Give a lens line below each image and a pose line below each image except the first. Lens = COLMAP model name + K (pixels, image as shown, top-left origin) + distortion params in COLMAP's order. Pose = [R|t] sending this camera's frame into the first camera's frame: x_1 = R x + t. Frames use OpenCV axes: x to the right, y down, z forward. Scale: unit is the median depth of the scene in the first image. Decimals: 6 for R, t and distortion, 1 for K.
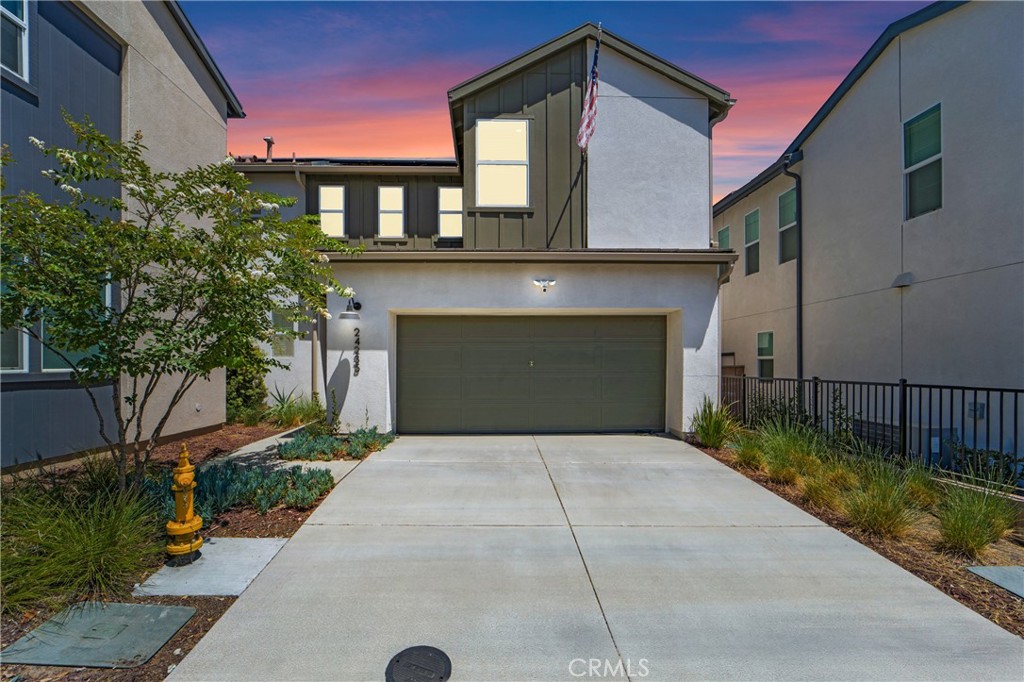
lens RADIAL K [[424.2, 0, 533.5], [0, 424.2, 352.2], [0, 0, 1]] dist [0.011407, 0.000774]
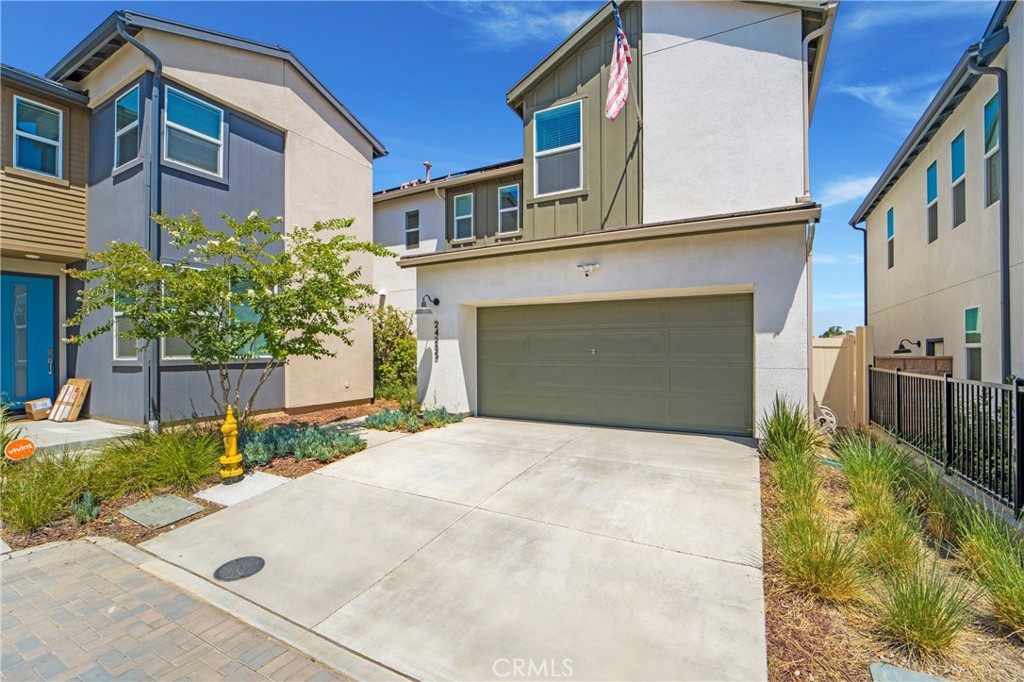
lens RADIAL K [[441.2, 0, 512.0], [0, 441.2, 341.0], [0, 0, 1]] dist [0.000923, -0.000169]
pose [[0.879529, -0.009057, -0.475759, 0.327757], [0.011294, 0.999935, 0.001843, -0.001721], [0.475712, -0.006994, 0.879574, 0.041688]]
